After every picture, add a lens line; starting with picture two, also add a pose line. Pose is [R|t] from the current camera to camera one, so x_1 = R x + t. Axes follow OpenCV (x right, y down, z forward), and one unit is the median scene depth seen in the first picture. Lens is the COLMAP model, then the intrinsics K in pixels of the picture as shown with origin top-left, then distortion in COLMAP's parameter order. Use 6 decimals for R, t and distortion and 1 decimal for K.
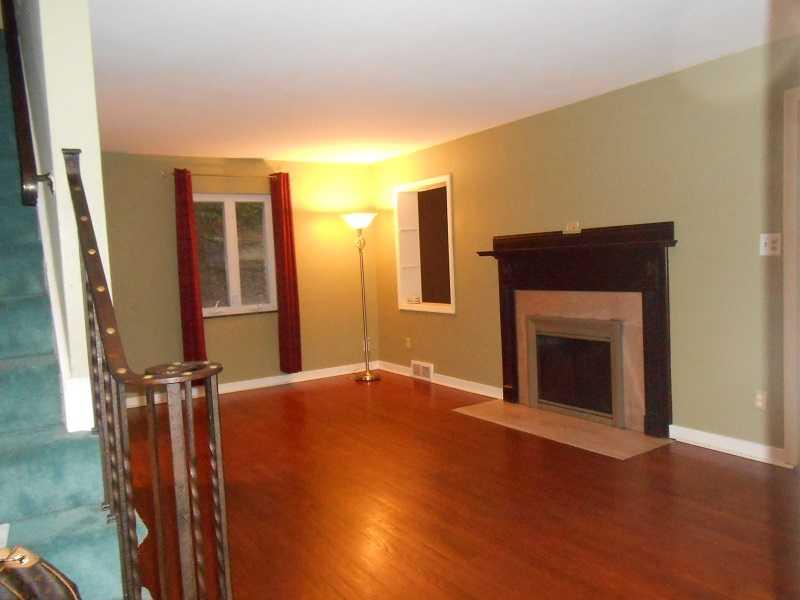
lens RADIAL K [[617.8, 0, 396.9], [0, 617.8, 297.3], [0, 0, 1]] dist [-0.025154, 0.014179]
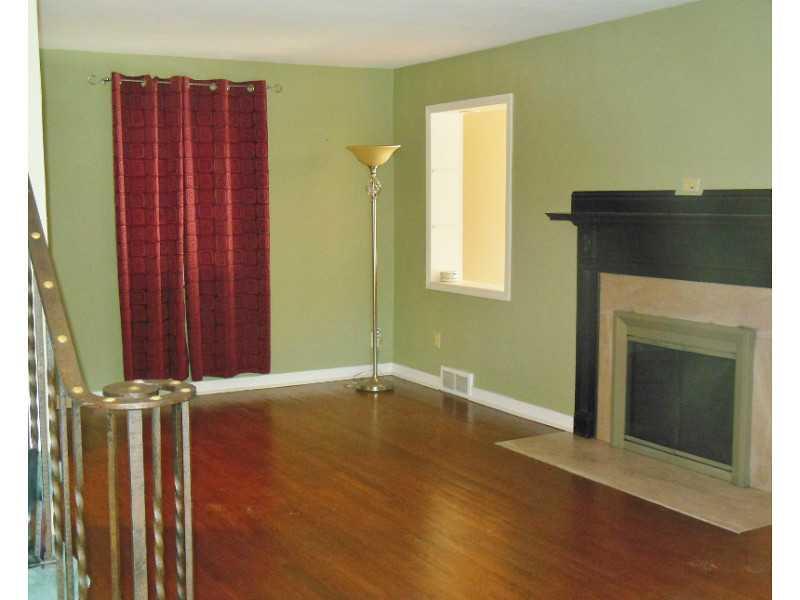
lens RADIAL K [[941.8, 0, 399.7], [0, 941.8, 299.8], [0, 0, 1]] dist [-0.028346, 0.000000]
pose [[0.997877, 0.059343, -0.026819, 0.002554], [-0.058278, 0.997542, 0.038910, -0.010182], [0.029062, -0.037265, 0.998883, -0.034338]]
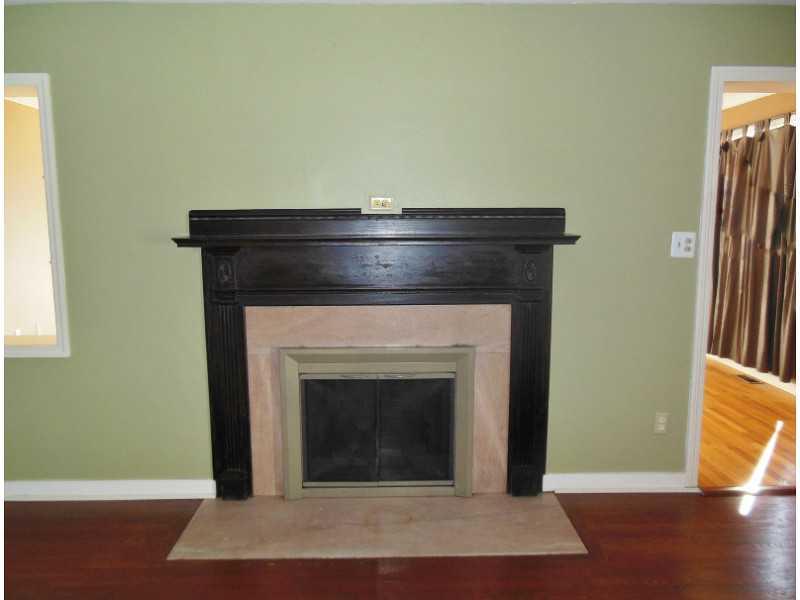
lens RADIAL K [[617.8, 0, 400.4], [0, 617.8, 300.7], [0, 0, 1]] dist [-0.025154, 0.014179]
pose [[0.509962, -0.068653, 0.857453, -0.245714], [0.030660, 0.997627, 0.061642, -0.052639], [-0.859650, -0.005146, 0.510857, 0.651279]]
